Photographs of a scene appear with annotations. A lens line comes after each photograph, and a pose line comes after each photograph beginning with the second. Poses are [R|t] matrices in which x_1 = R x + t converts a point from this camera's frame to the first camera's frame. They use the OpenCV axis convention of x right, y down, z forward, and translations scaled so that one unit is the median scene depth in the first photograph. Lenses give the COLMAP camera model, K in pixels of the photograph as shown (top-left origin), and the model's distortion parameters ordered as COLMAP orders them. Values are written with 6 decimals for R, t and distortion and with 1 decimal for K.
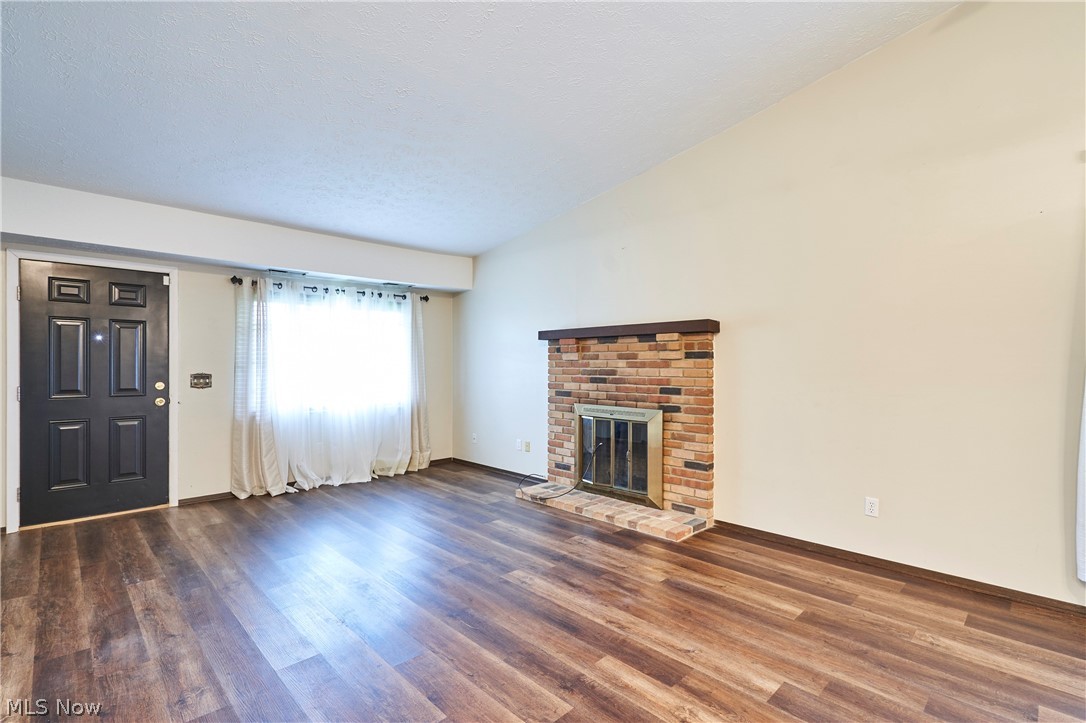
lens RADIAL K [[503.5, 0, 543.6], [0, 503.5, 367.0], [0, 0, 1]] dist [-0.003035, 0.002308]
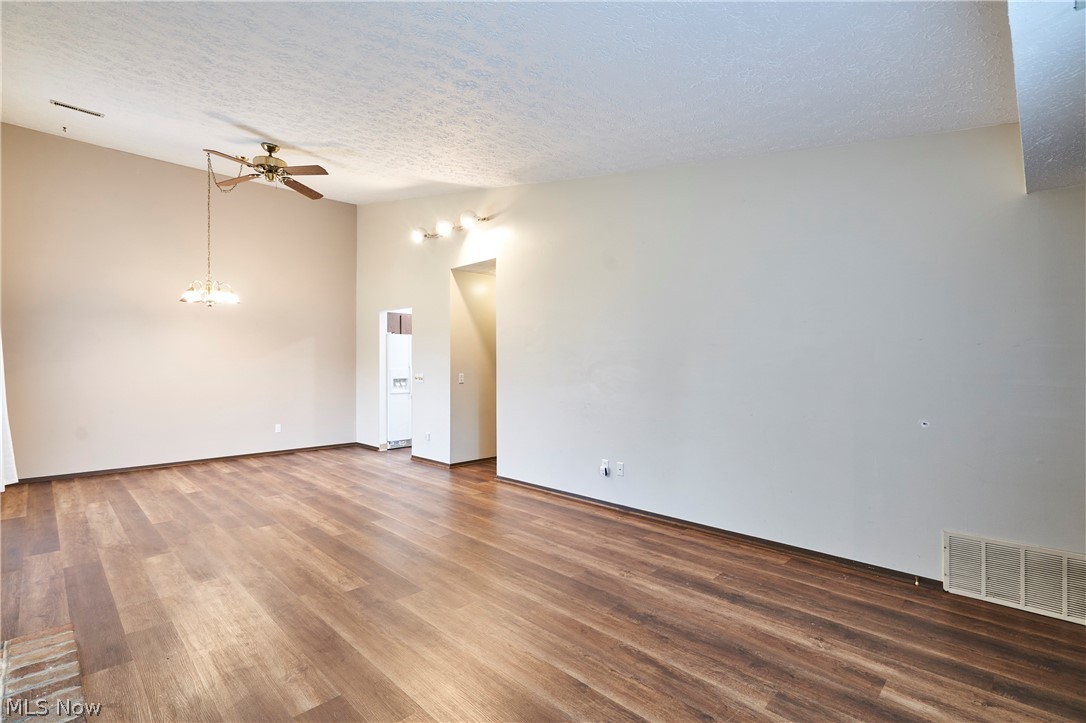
lens RADIAL K [[503.5, 0, 542.8], [0, 503.5, 364.8], [0, 0, 1]] dist [-0.003035, 0.002308]
pose [[-0.999870, -0.000634, -0.016097, -0.295260], [-0.000732, 0.999981, 0.006069, -0.011177], [0.016093, 0.006080, -0.999852, 1.438312]]
